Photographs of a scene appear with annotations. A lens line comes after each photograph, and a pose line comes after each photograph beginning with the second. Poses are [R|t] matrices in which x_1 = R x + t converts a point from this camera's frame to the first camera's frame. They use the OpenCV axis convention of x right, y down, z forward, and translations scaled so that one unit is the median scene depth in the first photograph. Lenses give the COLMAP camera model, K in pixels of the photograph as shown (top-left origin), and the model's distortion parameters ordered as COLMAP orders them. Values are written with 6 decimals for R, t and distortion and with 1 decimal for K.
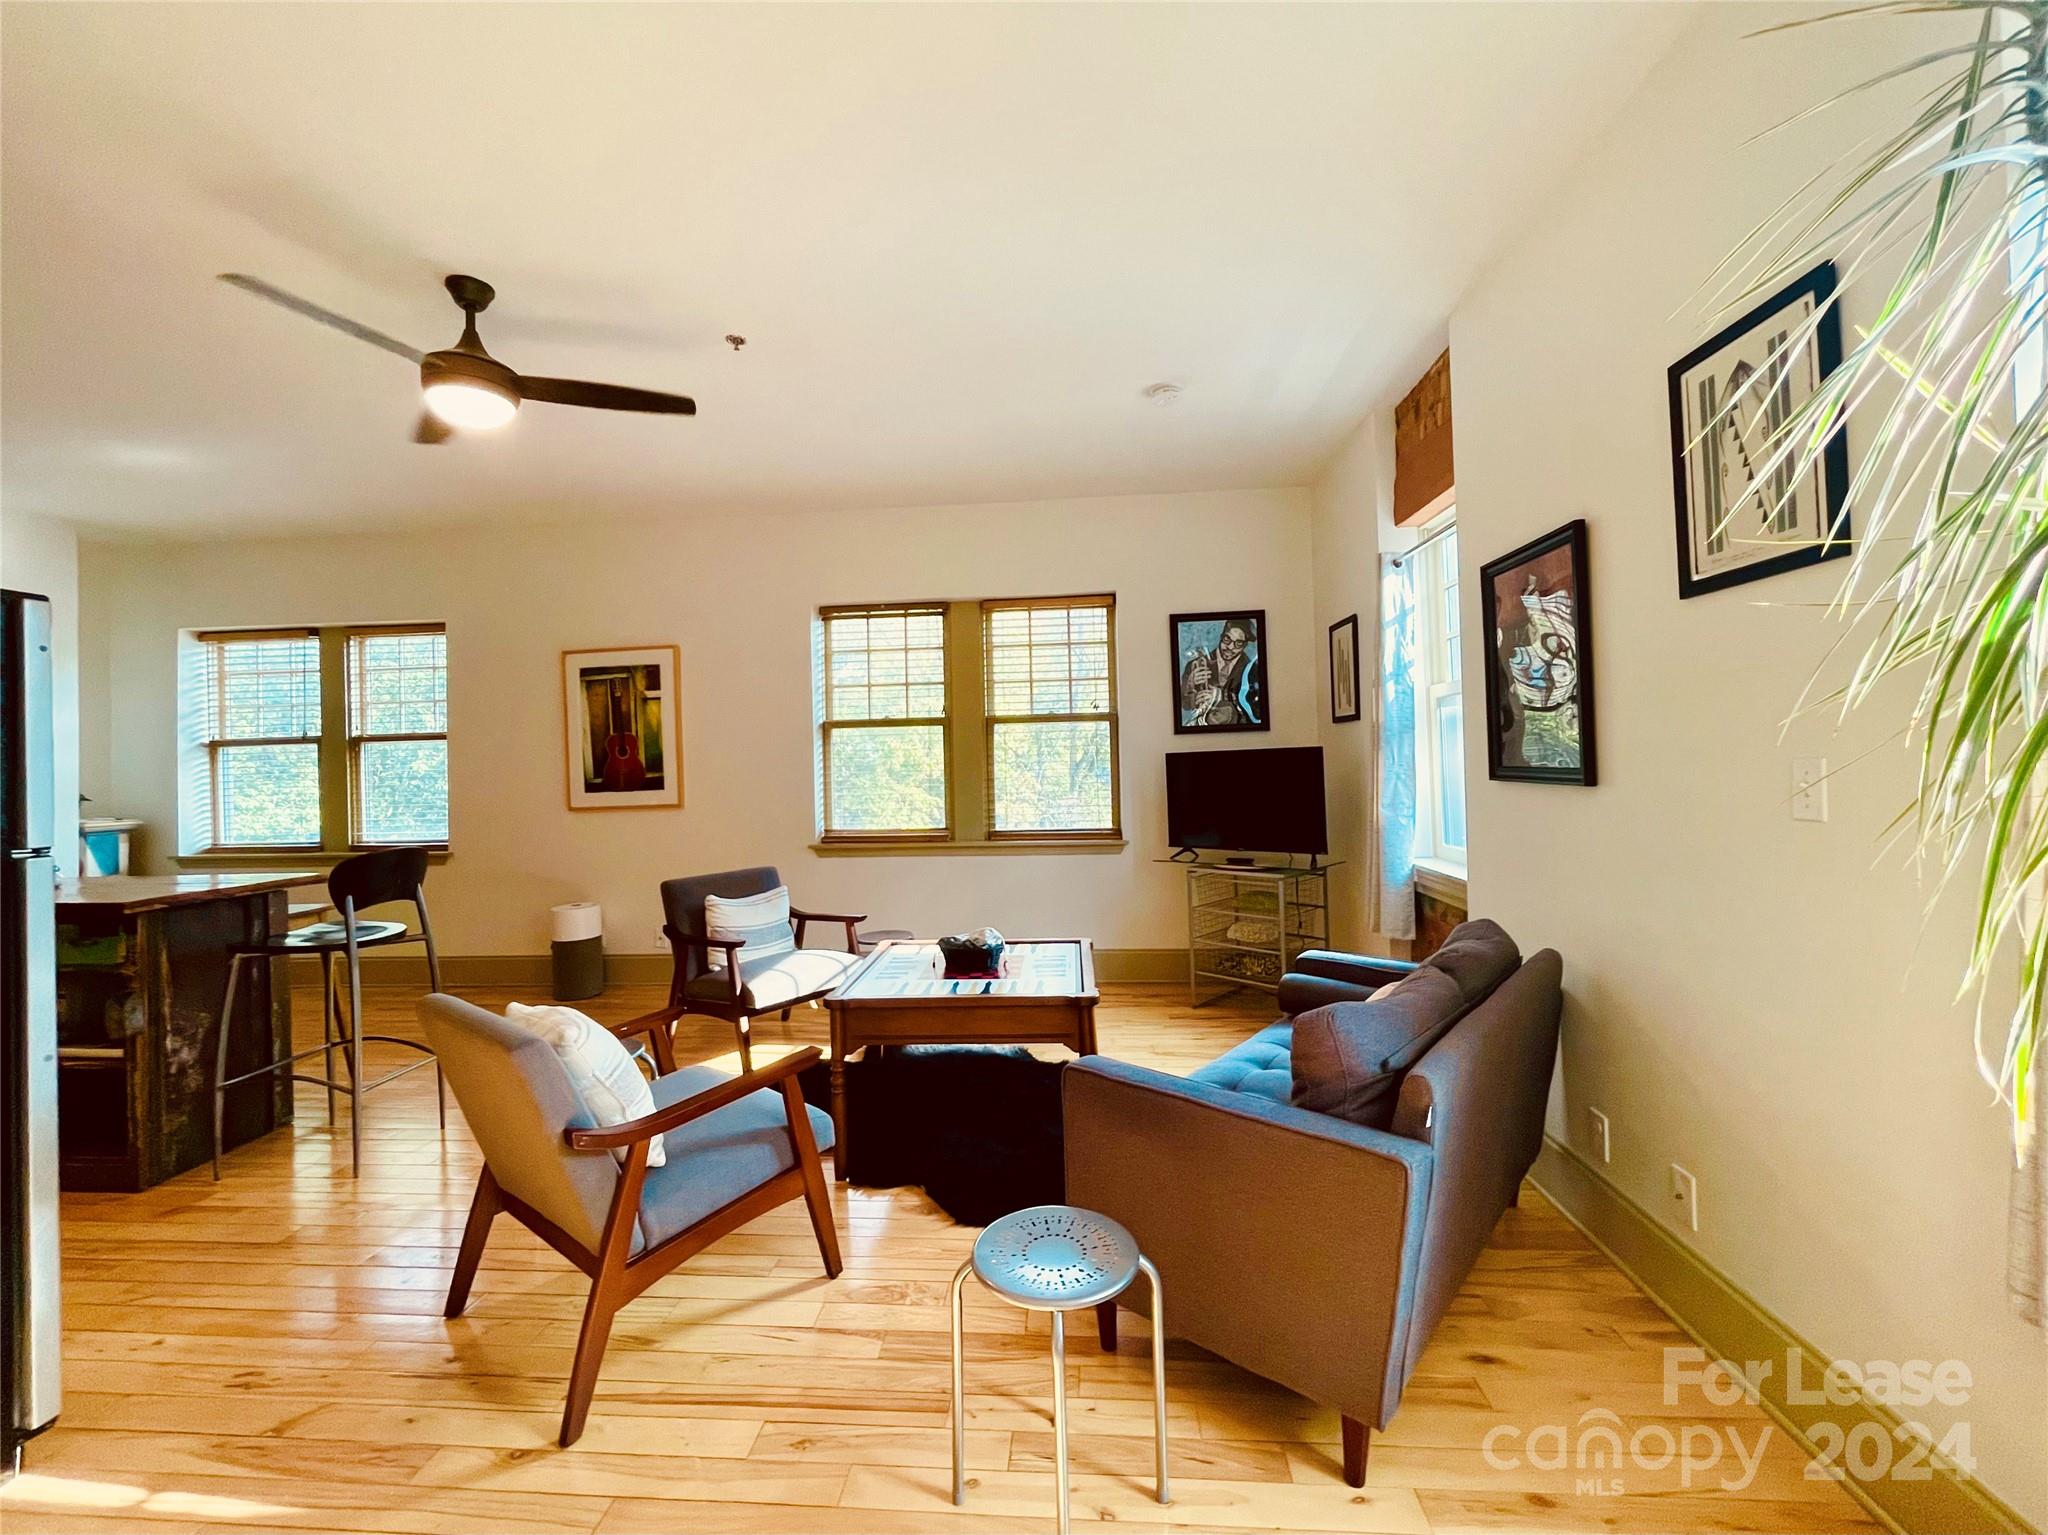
lens RADIAL K [[835.4, 0, 1023.4], [0, 835.4, 747.3], [0, 0, 1]] dist [-0.001522, -0.000124]
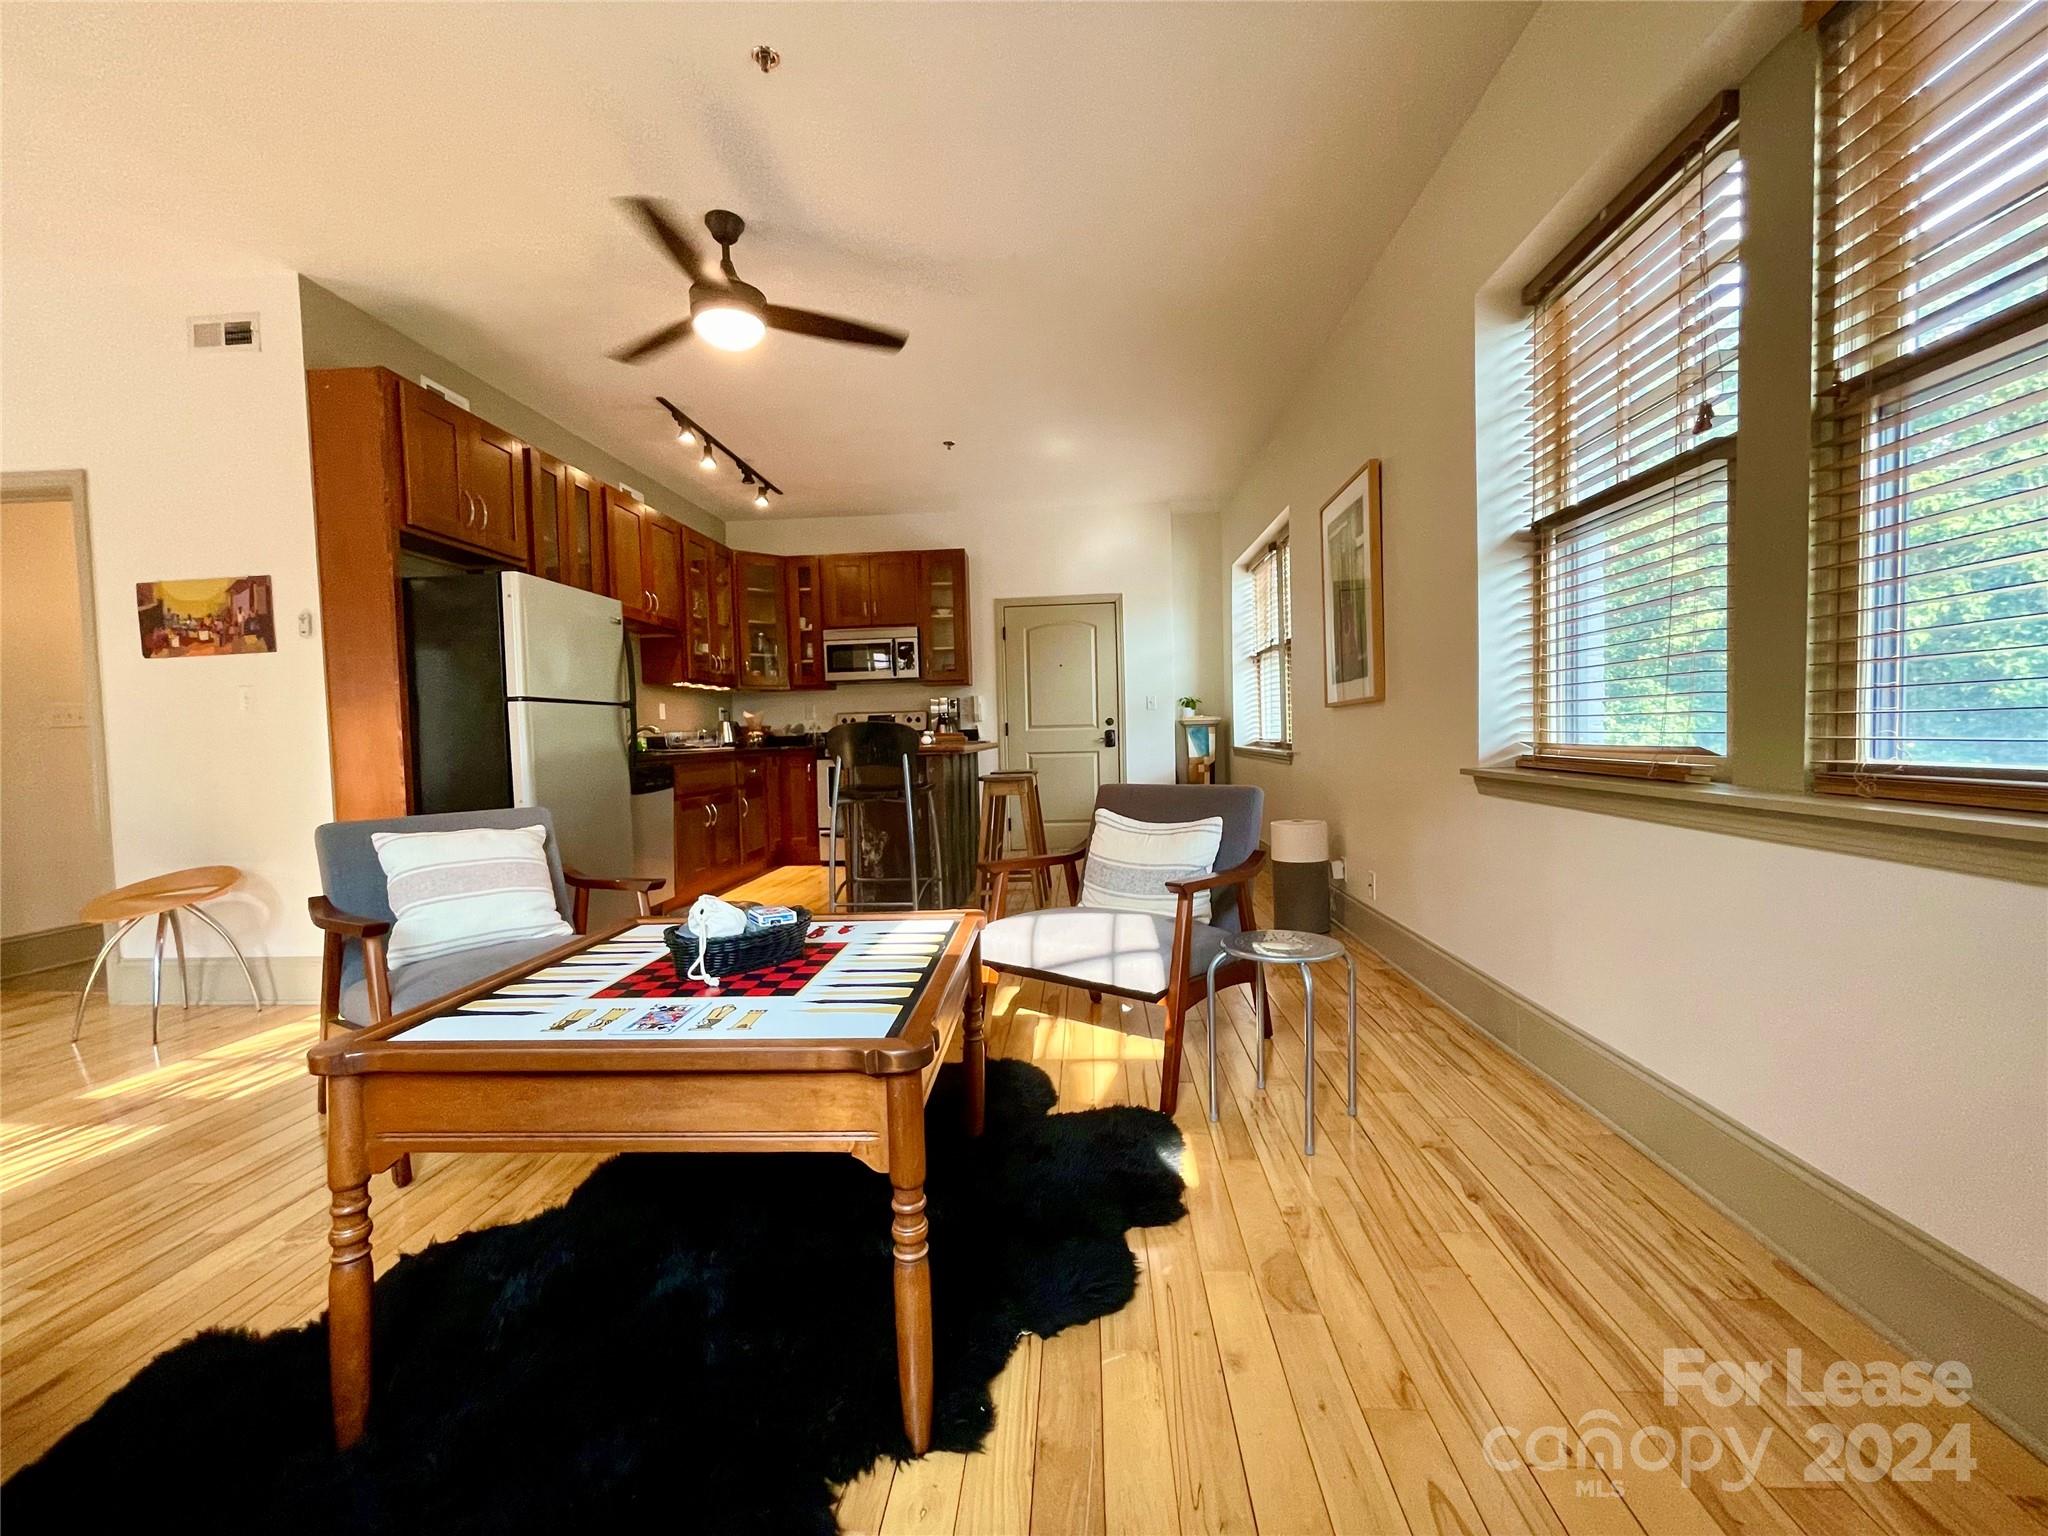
lens RADIAL K [[824.0, 0, 1024.0], [0, 824.0, 768.0], [0, 0, 1]] dist [-0.011406, -0.000004]
pose [[0.014839, 0.068438, -0.997545, 0.467395], [0.044695, 0.996612, 0.069039, 0.120869], [0.998890, -0.045610, 0.011730, 1.264259]]
